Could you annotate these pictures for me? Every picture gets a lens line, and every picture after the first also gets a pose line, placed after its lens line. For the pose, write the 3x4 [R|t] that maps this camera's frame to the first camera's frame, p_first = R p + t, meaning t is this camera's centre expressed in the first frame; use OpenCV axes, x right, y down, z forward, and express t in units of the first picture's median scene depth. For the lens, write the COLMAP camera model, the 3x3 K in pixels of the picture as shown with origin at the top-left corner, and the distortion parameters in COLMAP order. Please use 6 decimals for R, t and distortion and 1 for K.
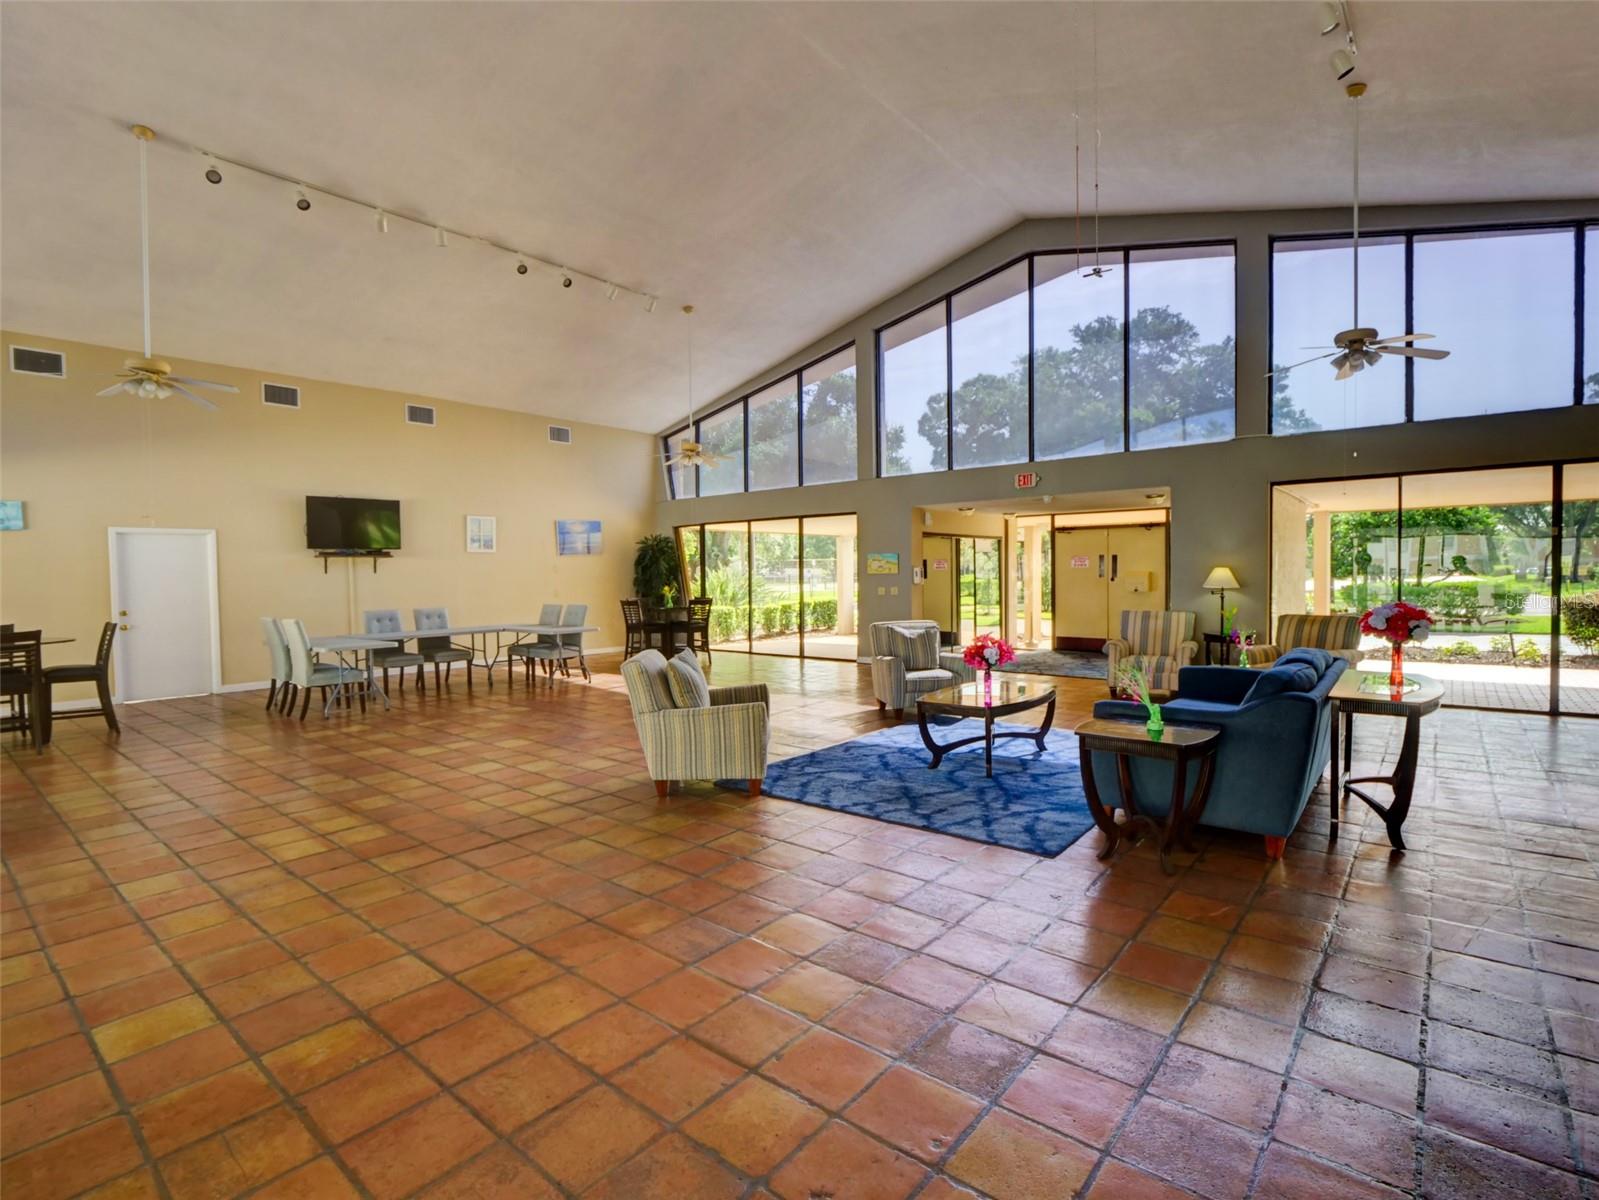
lens RADIAL K [[778.9, 0, 799.5], [0, 778.9, 600.0], [0, 0, 1]] dist [-0.012624, 0.000563]
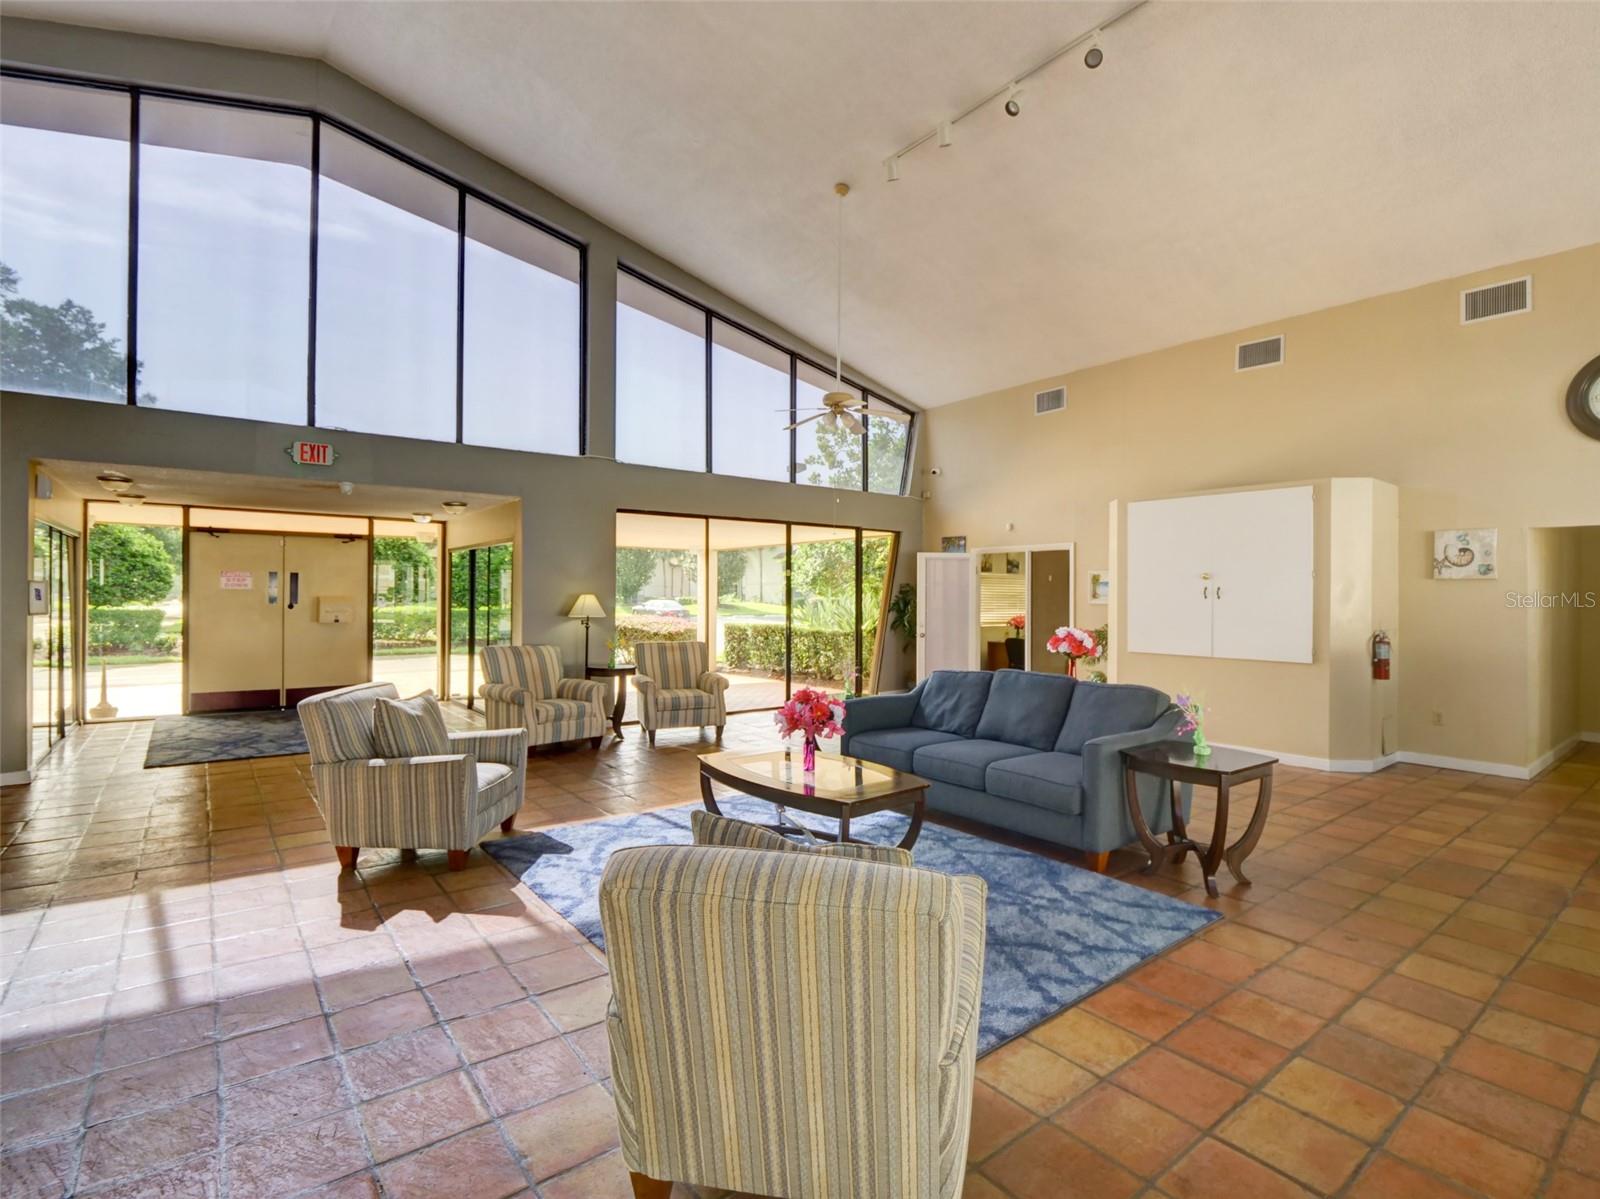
lens RADIAL K [[779.3, 0, 800.0], [0, 779.3, 599.5], [0, 0, 1]] dist [-0.012624, 0.000563]
pose [[0.218526, 0.007325, 0.975804, -0.556306], [0.022905, 0.999658, -0.012633, -0.035080], [-0.975562, 0.025111, 0.218284, 1.039888]]
